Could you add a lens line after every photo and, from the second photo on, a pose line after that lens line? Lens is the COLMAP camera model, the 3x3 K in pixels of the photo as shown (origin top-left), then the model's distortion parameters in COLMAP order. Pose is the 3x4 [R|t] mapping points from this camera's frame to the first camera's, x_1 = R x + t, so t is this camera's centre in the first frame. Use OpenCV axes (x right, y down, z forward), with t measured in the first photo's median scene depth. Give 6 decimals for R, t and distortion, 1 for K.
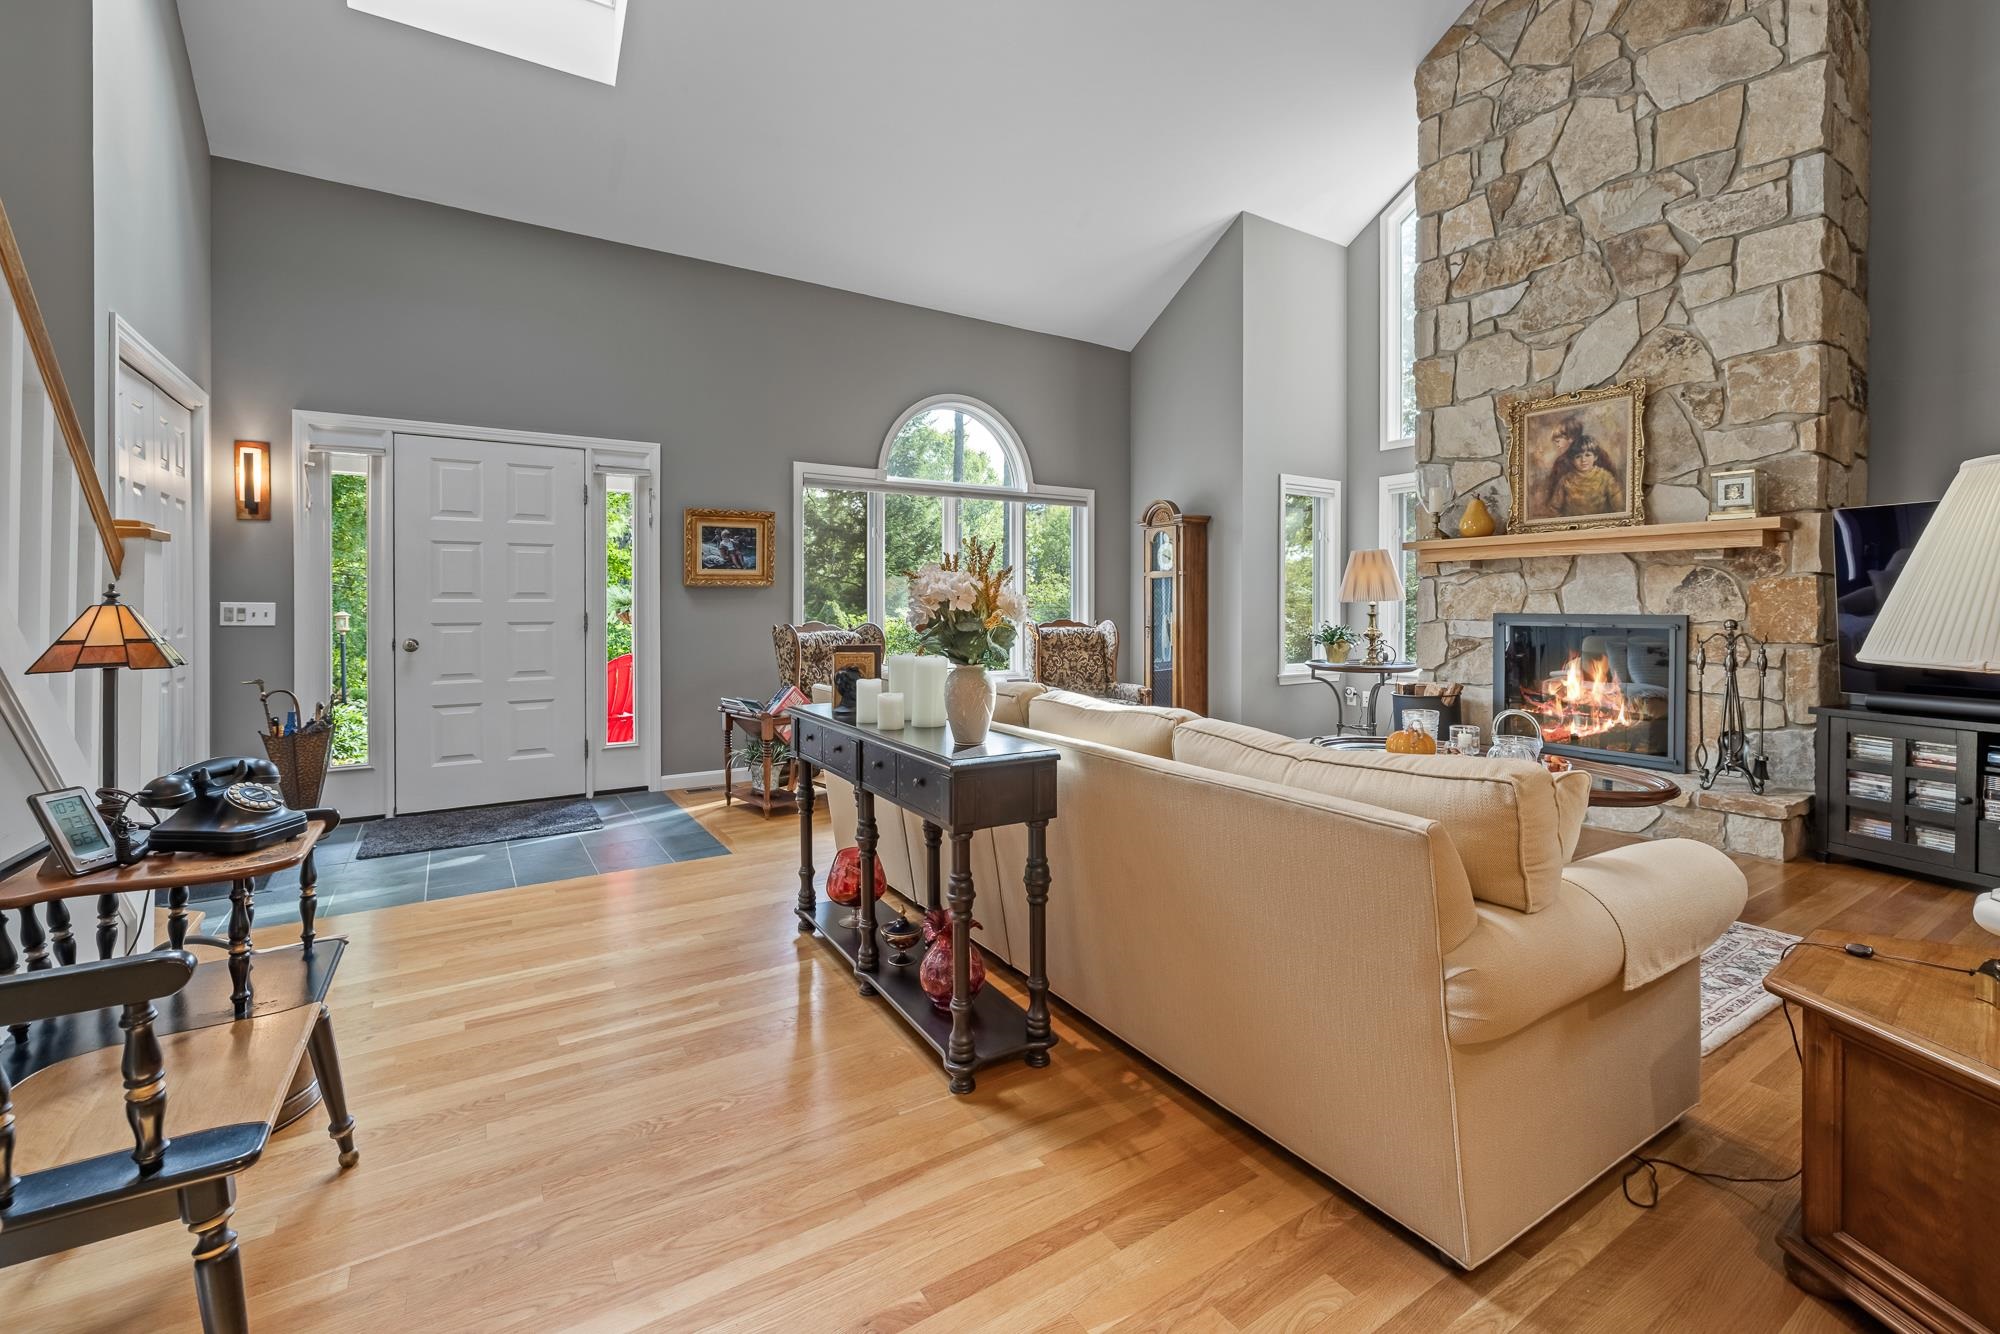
lens RADIAL K [[855.4, 0, 996.2], [0, 855.4, 611.7], [0, 0, 1]] dist [-0.001164, -0.000313]
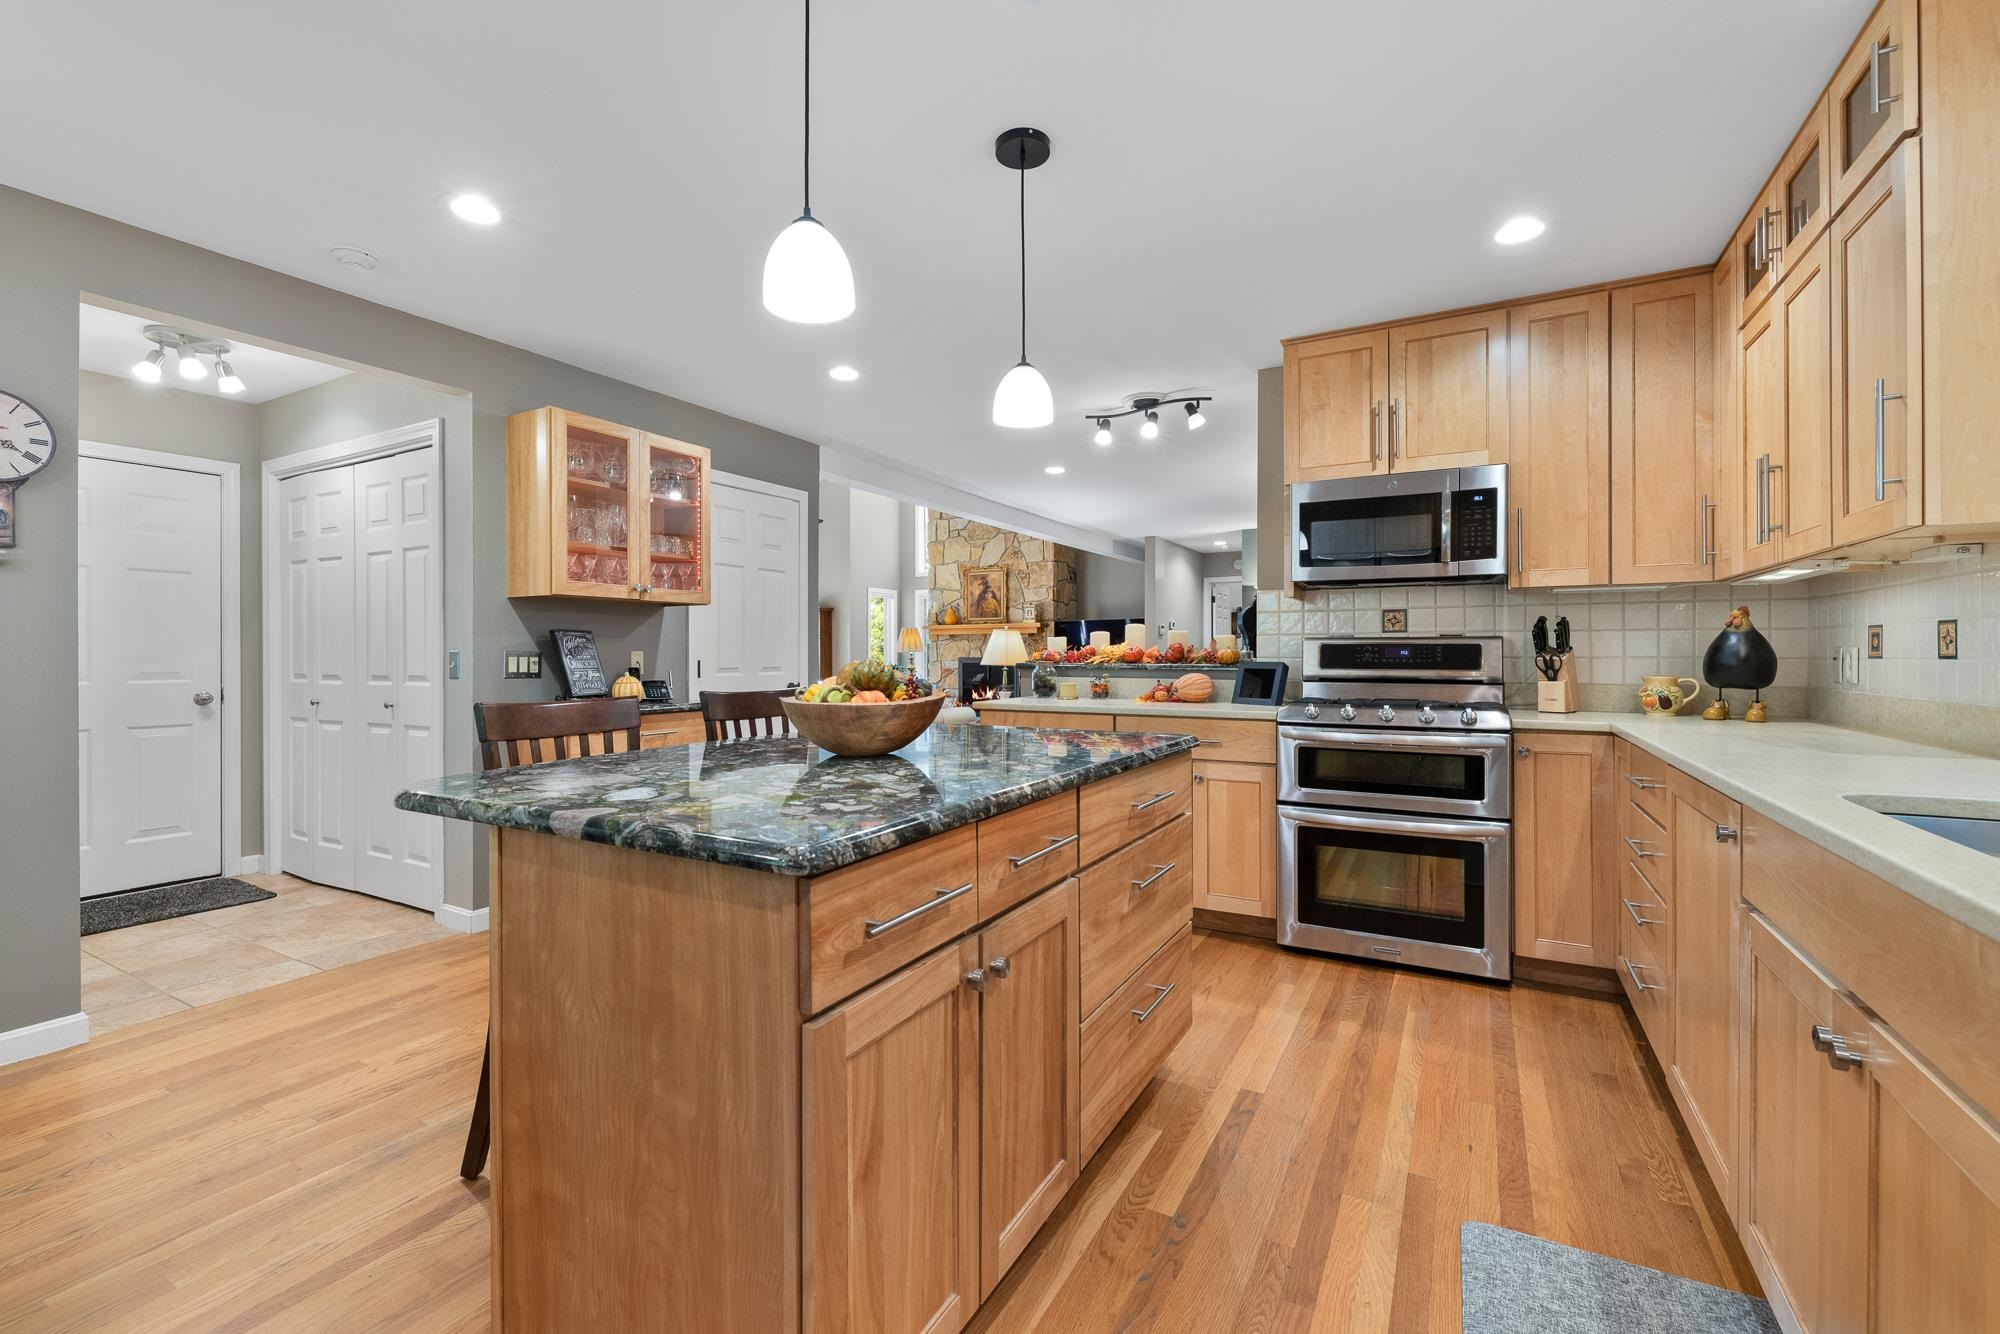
lens RADIAL K [[838.1, 0, 998.4], [0, 838.1, 650.7], [0, 0, 1]] dist [0.001351, 0.000052]
pose [[0.879864, 0.001169, 0.475225, -0.422037], [0.004057, 0.999942, -0.009970, 0.006106], [-0.475209, 0.010700, 0.879808, -1.105999]]
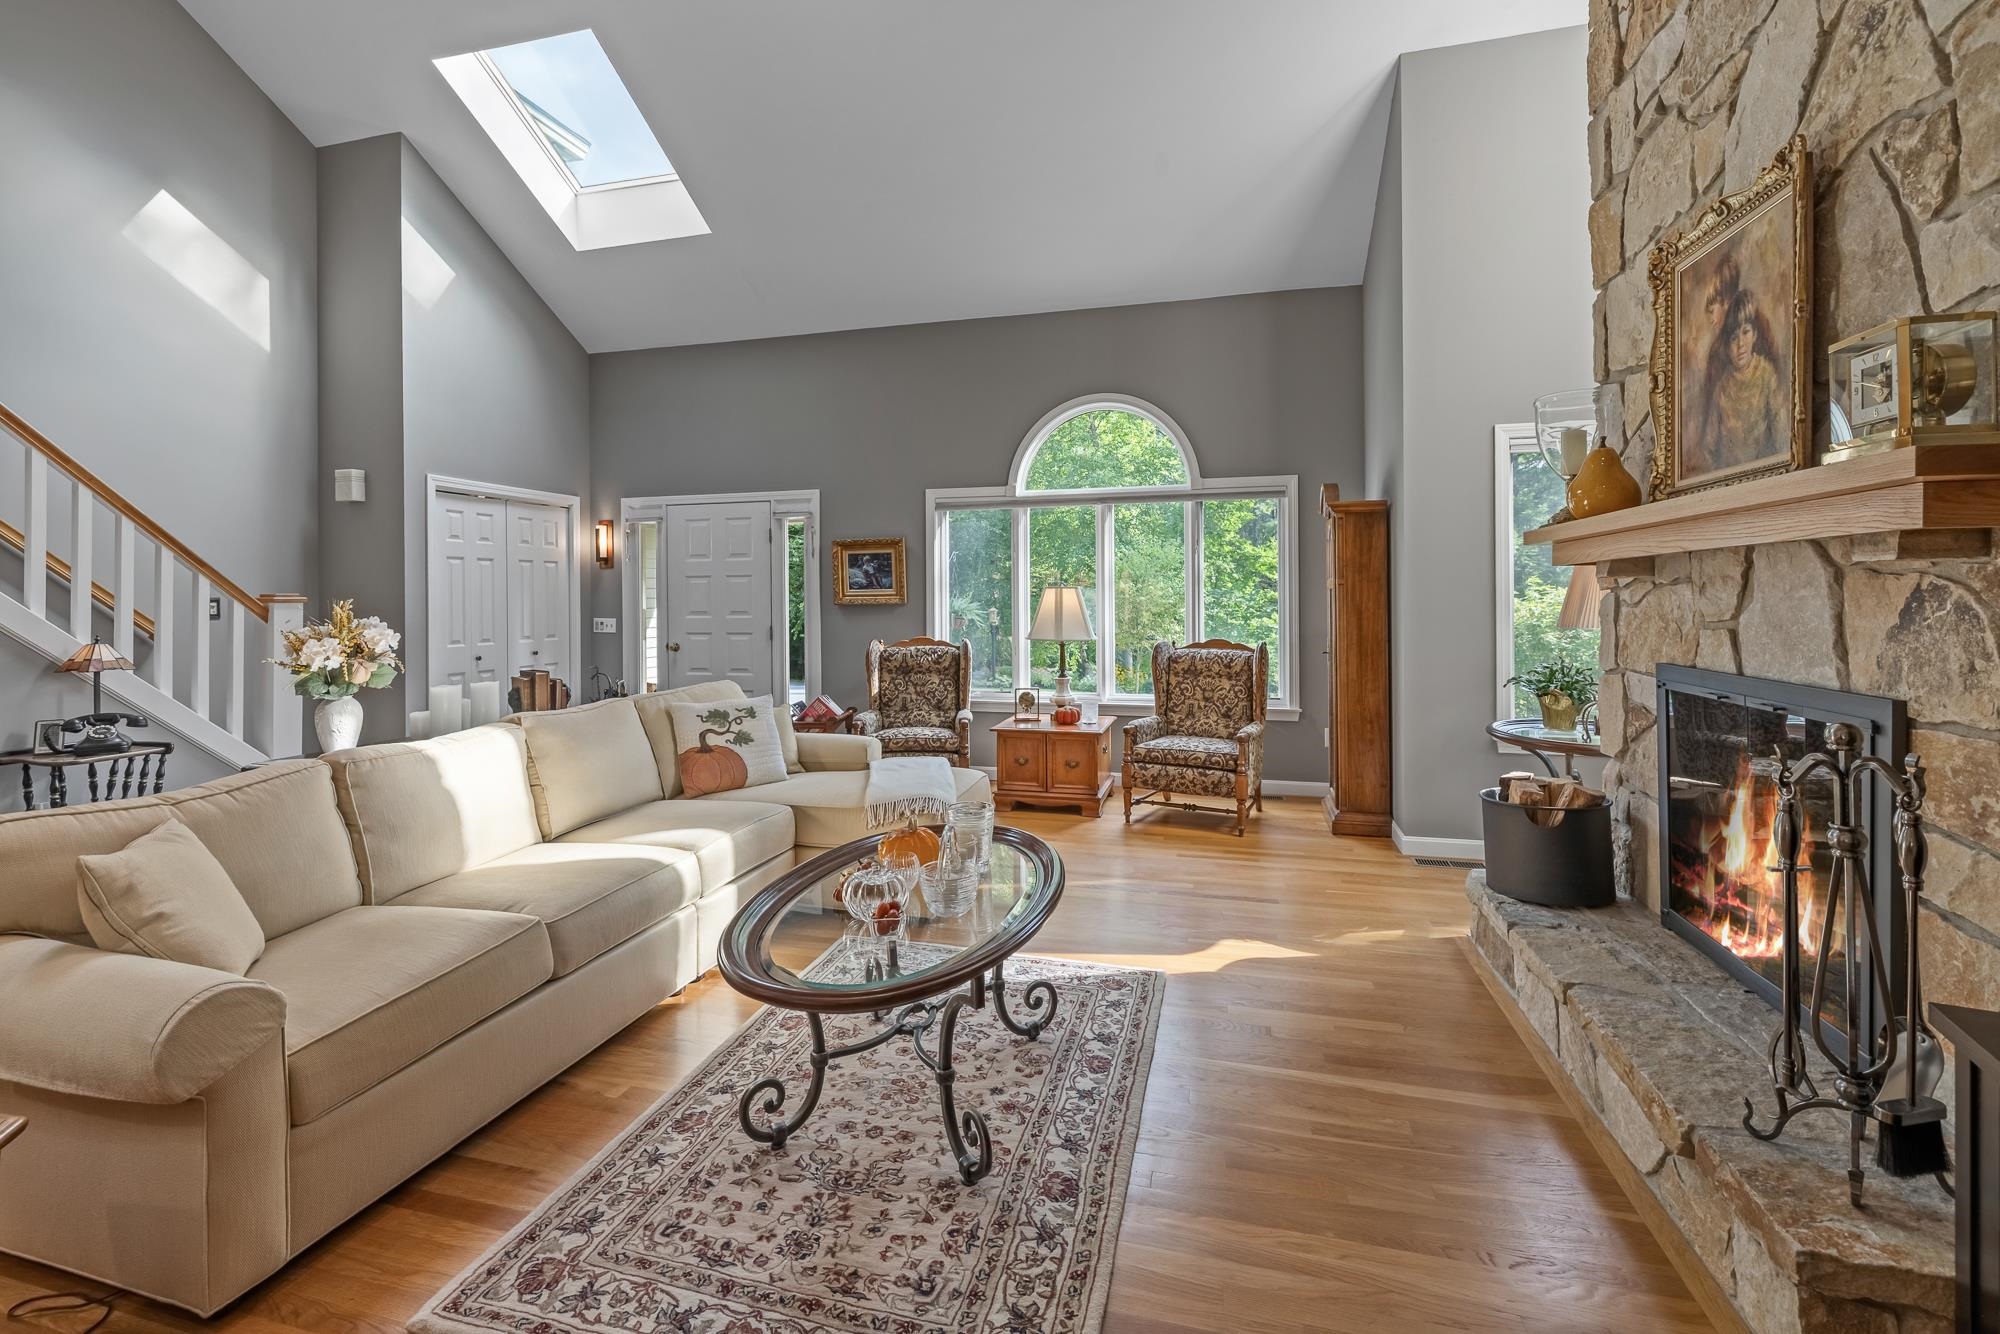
lens RADIAL K [[854.3, 0, 991.7], [0, 854.3, 597.7], [0, 0, 1]] dist [-0.000991, -0.000288]
pose [[0.675712, -0.003656, -0.737157, 0.735079], [0.000499, 0.999990, -0.004503, -0.037742], [0.737166, 0.002675, 0.675707, 0.382465]]
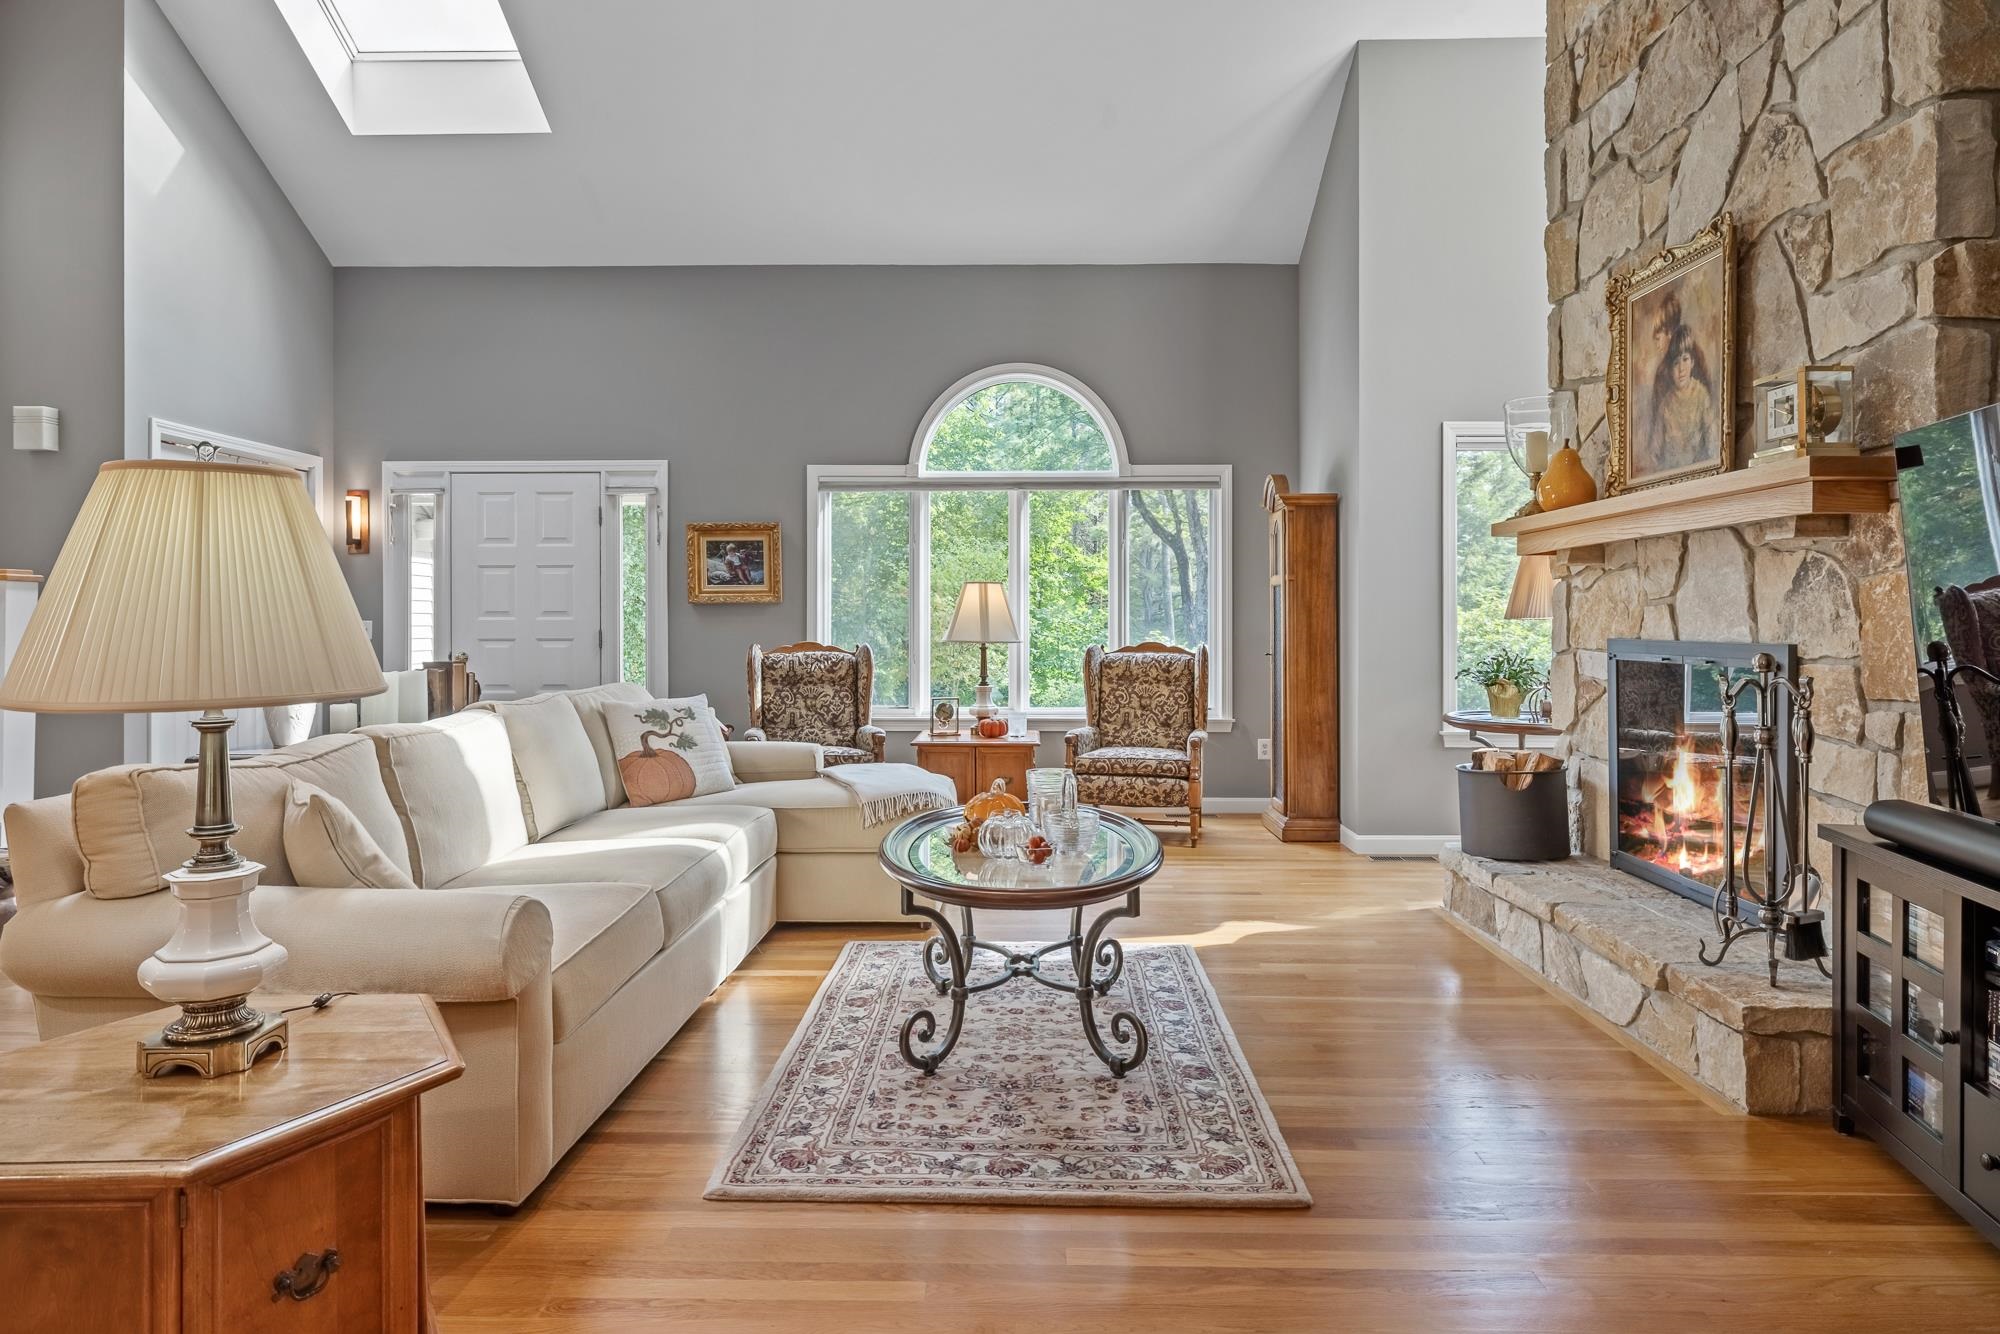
lens RADIAL K [[1153.3, 0, 992.2], [0, 1153.3, 619.2], [0, 0, 1]] dist [0.001148, 0.000506]
pose [[0.830413, -0.000707, -0.557147, 0.716291], [-0.004918, 0.999951, -0.008600, -0.002771], [0.557126, 0.009881, 0.830369, 0.111671]]
